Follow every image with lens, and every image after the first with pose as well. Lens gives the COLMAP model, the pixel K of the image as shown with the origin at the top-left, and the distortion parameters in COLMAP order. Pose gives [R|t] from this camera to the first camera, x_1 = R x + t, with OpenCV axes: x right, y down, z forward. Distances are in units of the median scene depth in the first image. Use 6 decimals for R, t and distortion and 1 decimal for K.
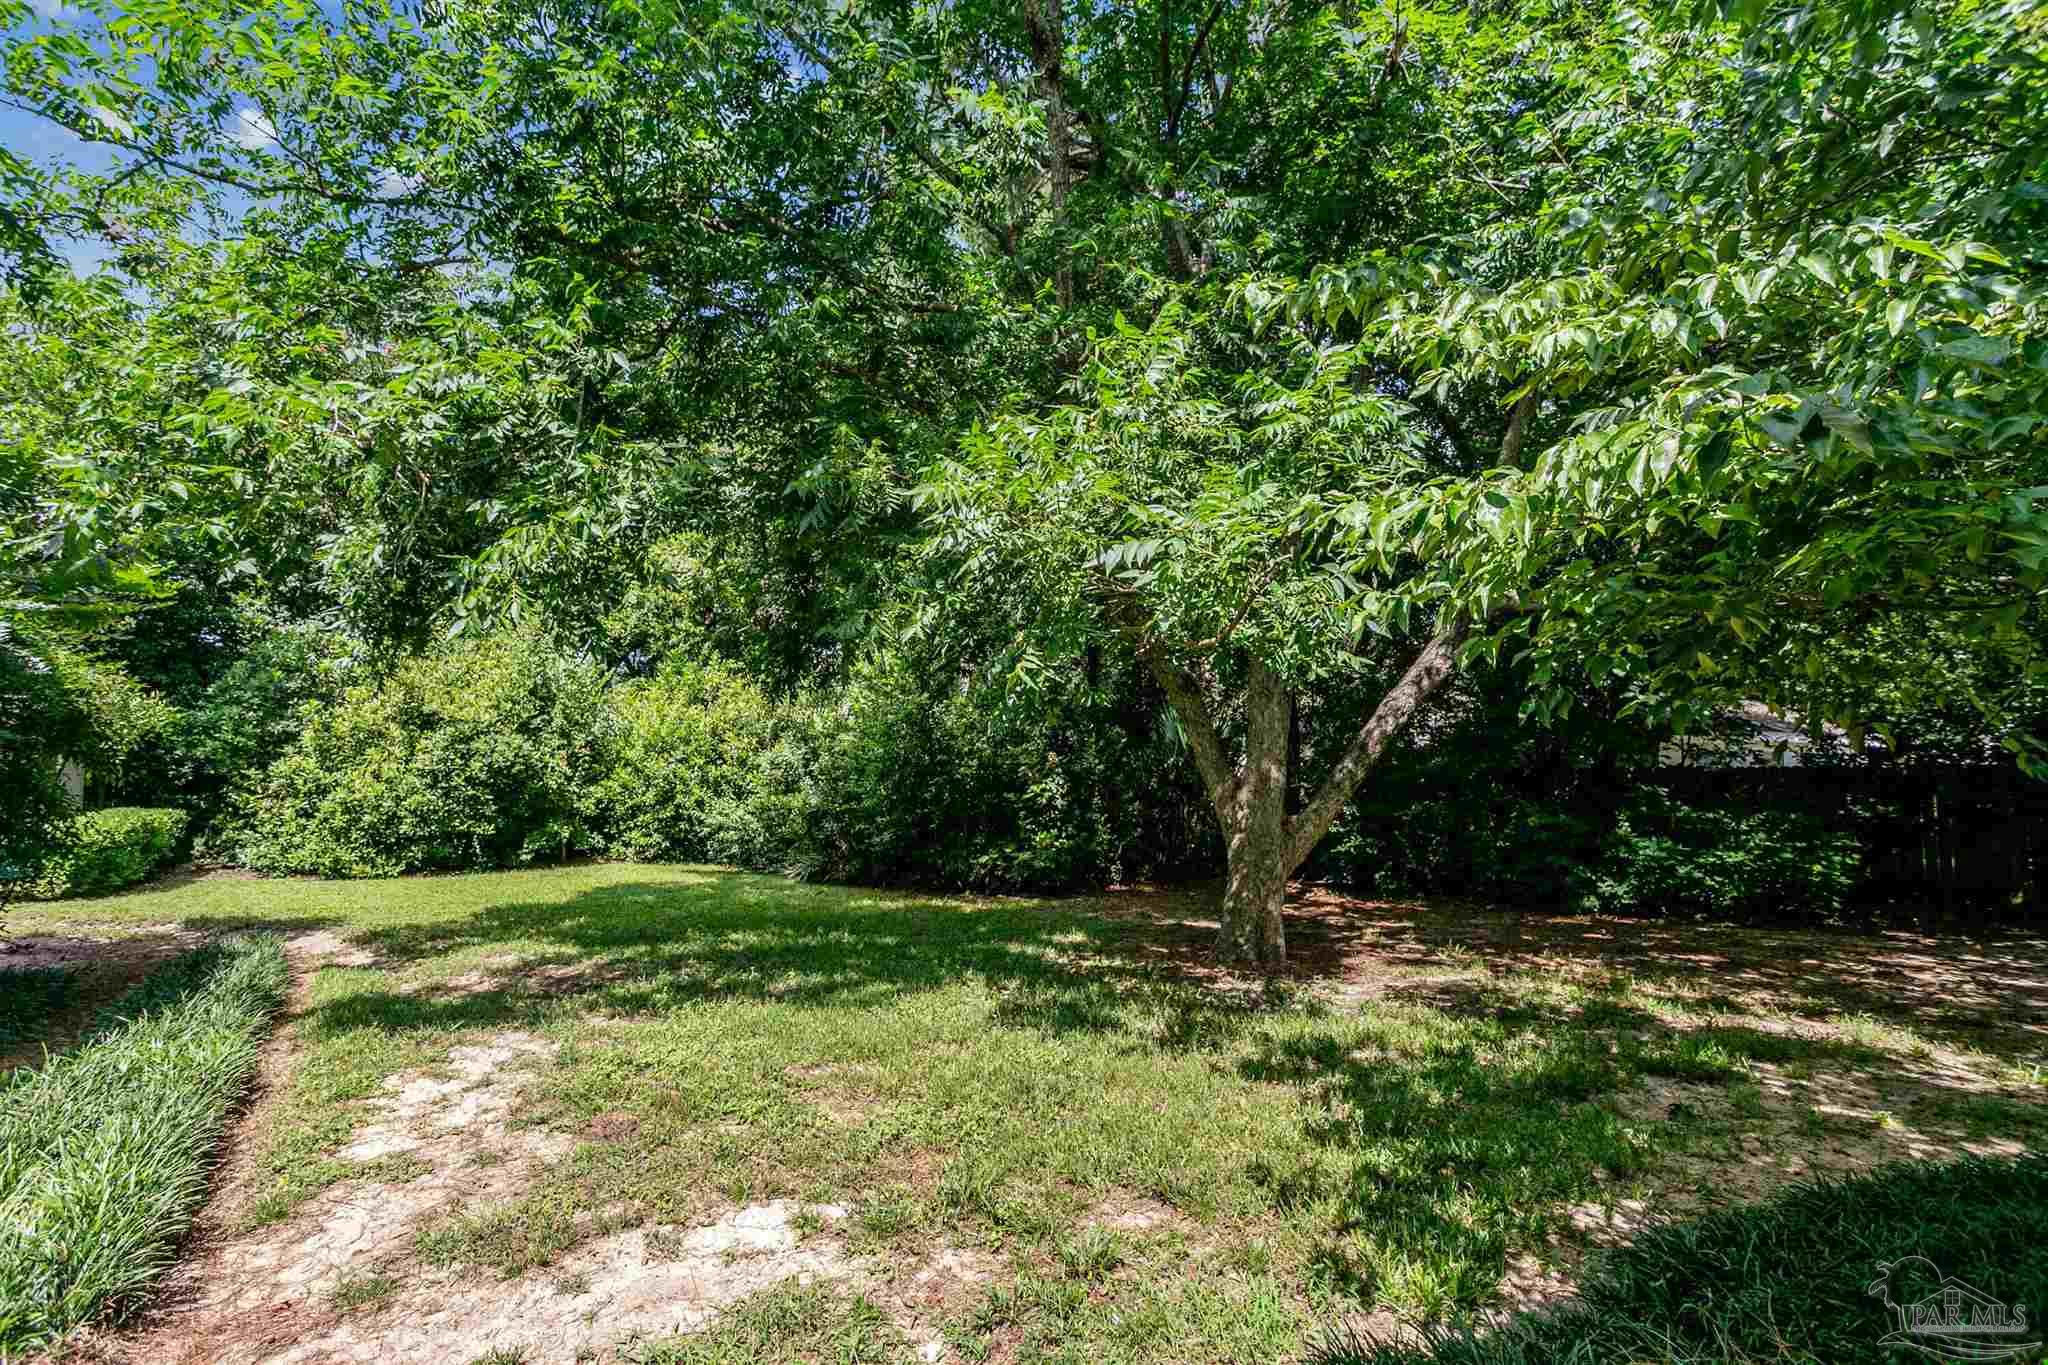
lens RADIAL K [[979.9, 0, 1030.3], [0, 979.9, 681.4], [0, 0, 1]] dist [-0.000041, -0.000091]
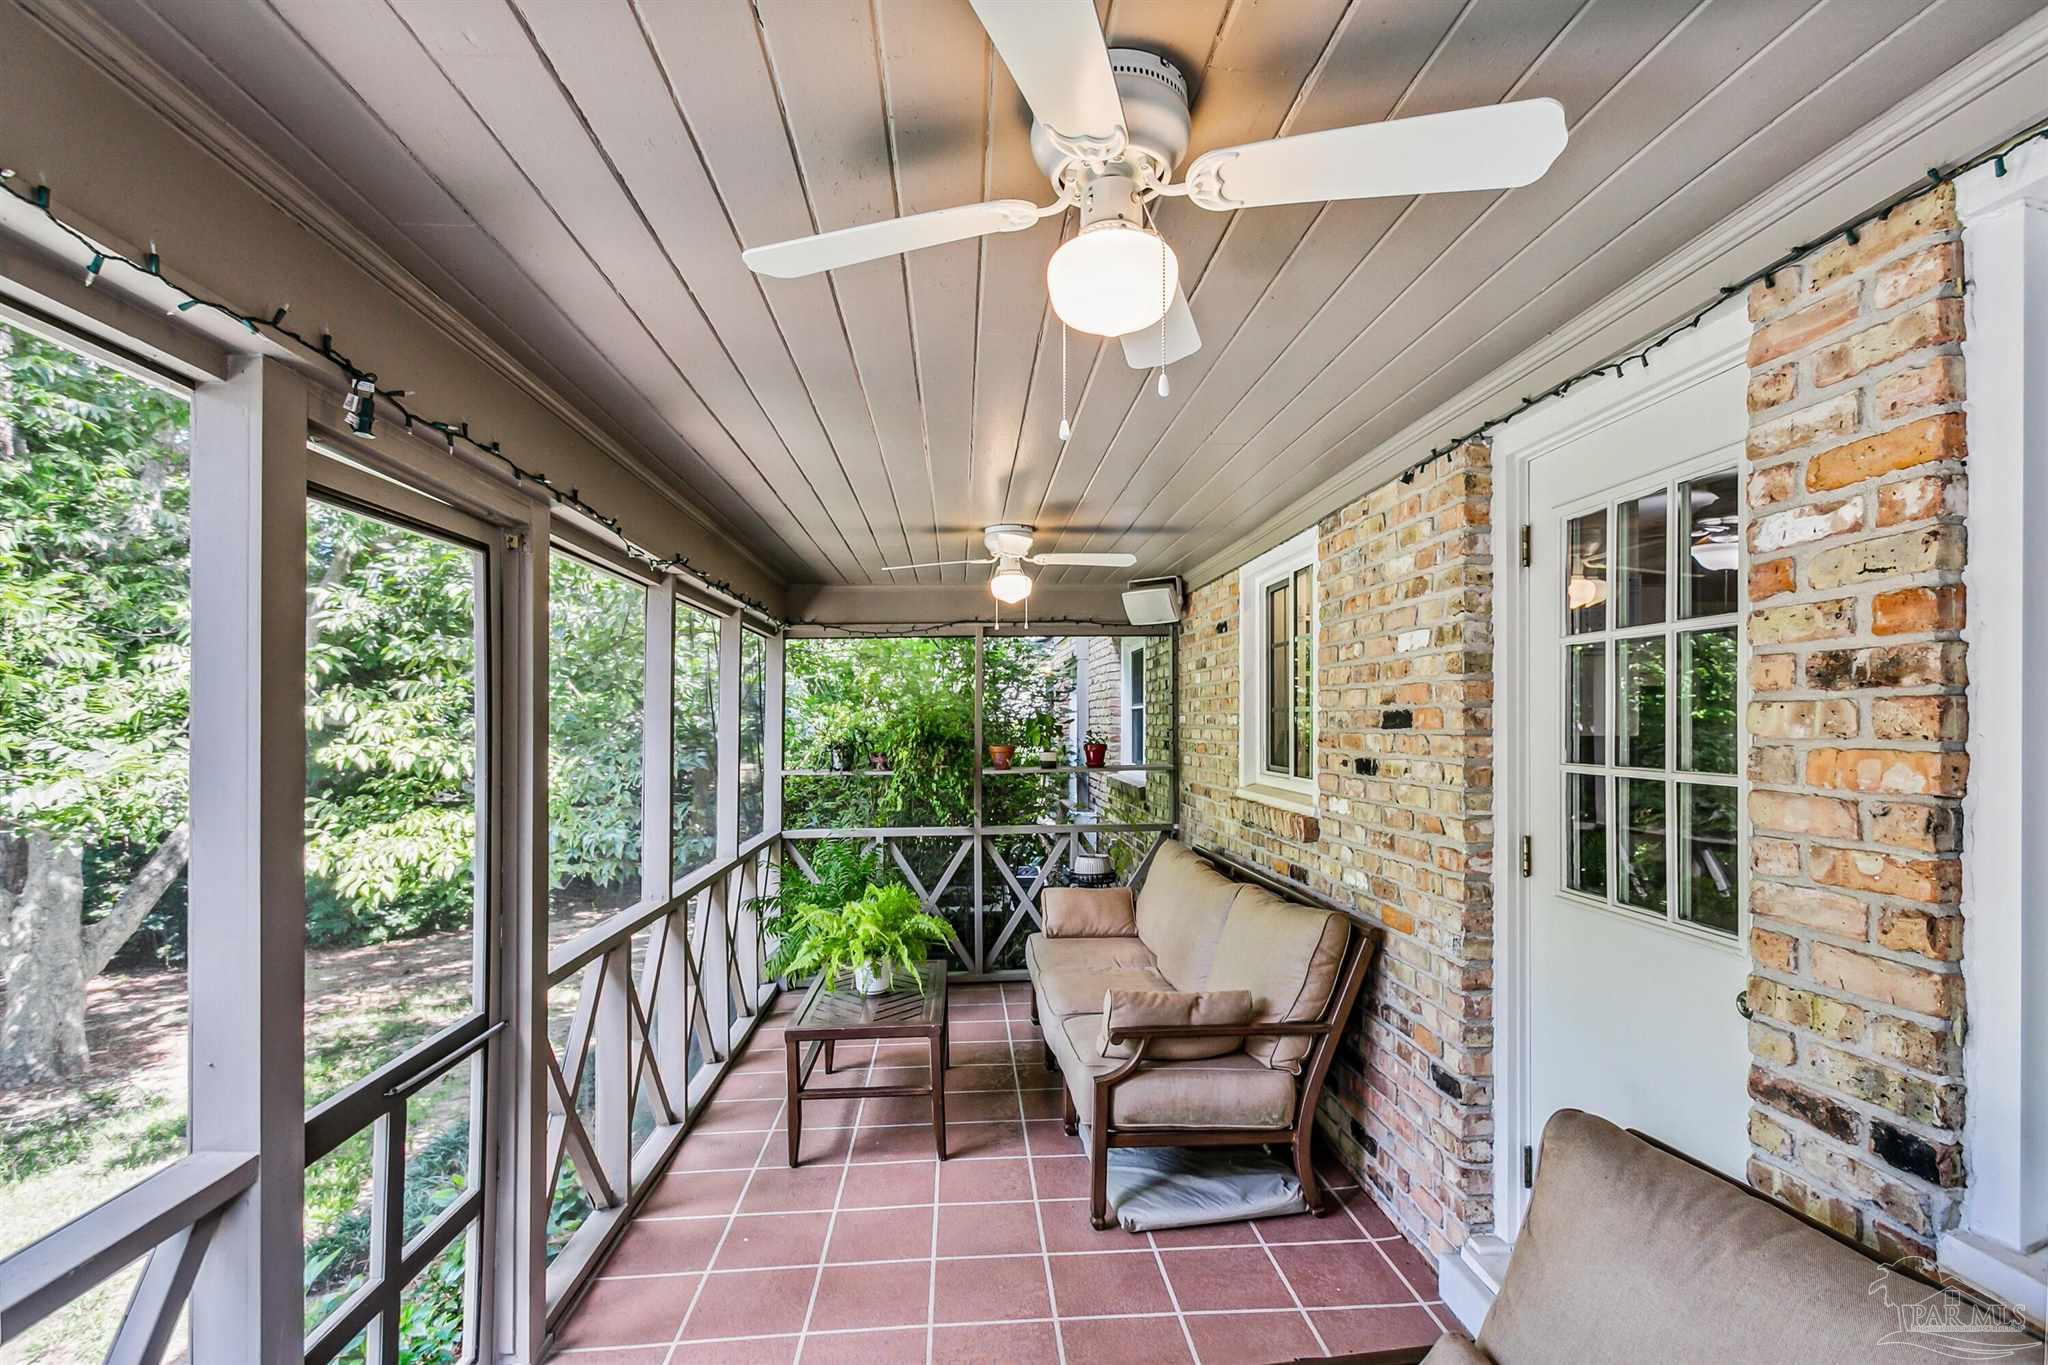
lens RADIAL K [[979.9, 0, 1028.9], [0, 979.9, 687.2], [0, 0, 1]] dist [-0.000041, -0.000091]
pose [[0.438457, 0.008684, 0.898710, -0.250246], [-0.035584, 0.999337, 0.007704, -0.169883], [-0.898047, -0.035358, 0.438476, -0.368092]]
